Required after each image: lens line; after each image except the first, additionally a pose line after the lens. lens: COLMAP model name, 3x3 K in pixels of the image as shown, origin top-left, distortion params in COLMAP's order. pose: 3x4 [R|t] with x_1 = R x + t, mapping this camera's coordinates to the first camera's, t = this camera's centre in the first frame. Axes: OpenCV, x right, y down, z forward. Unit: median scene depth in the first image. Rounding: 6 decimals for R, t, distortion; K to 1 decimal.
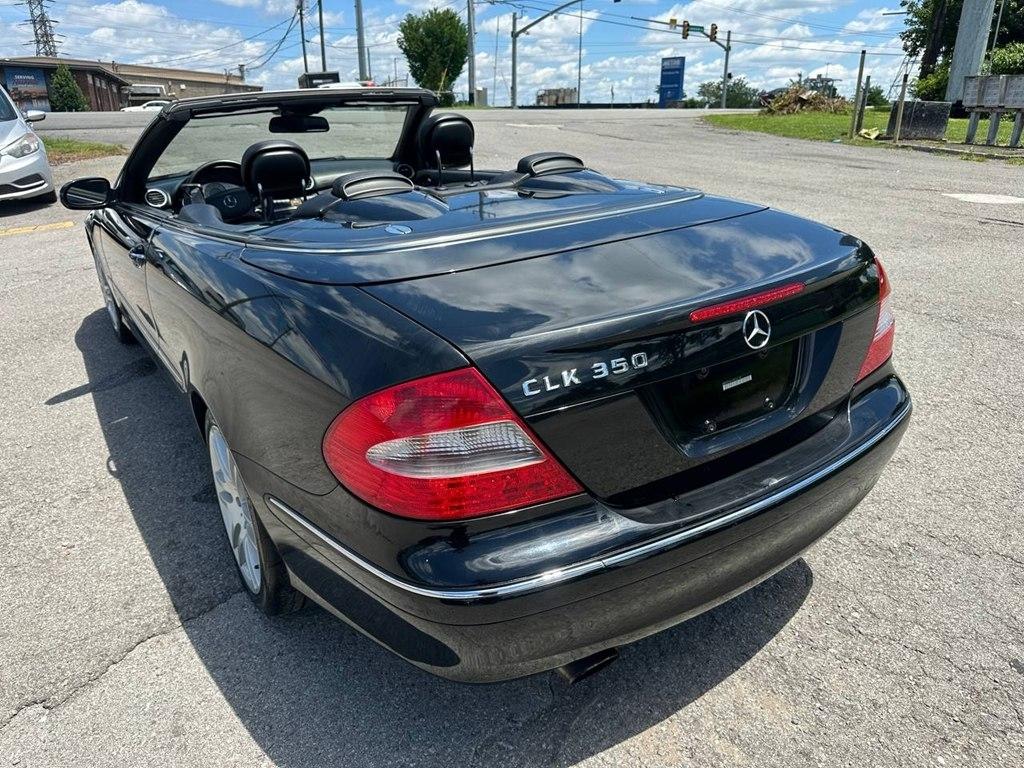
lens RADIAL K [[726.3, 0, 506.8], [0, 726.3, 399.4], [0, 0, 1]] dist [-0.001761, 0.000512]
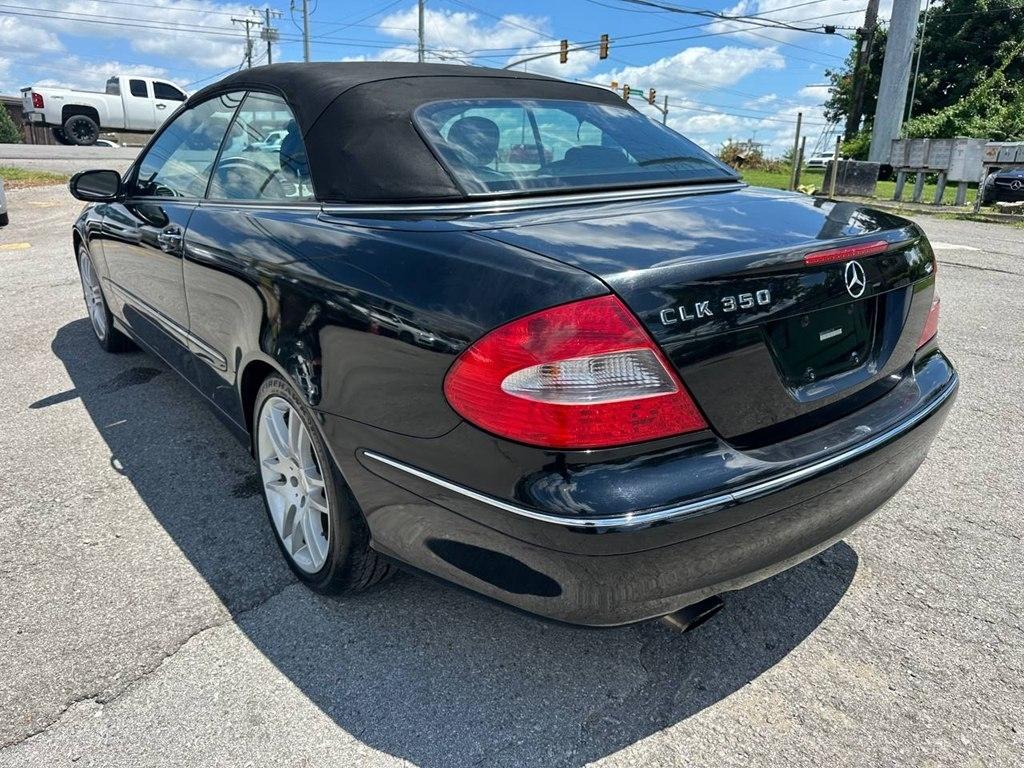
lens RADIAL K [[749.4, 0, 517.1], [0, 749.4, 379.3], [0, 0, 1]] dist [0.001230, -0.006723]
pose [[0.995384, -0.003988, 0.095889, -0.194891], [0.014130, 0.994337, -0.105325, 0.124424], [-0.094926, 0.106194, 0.989804, 0.003269]]
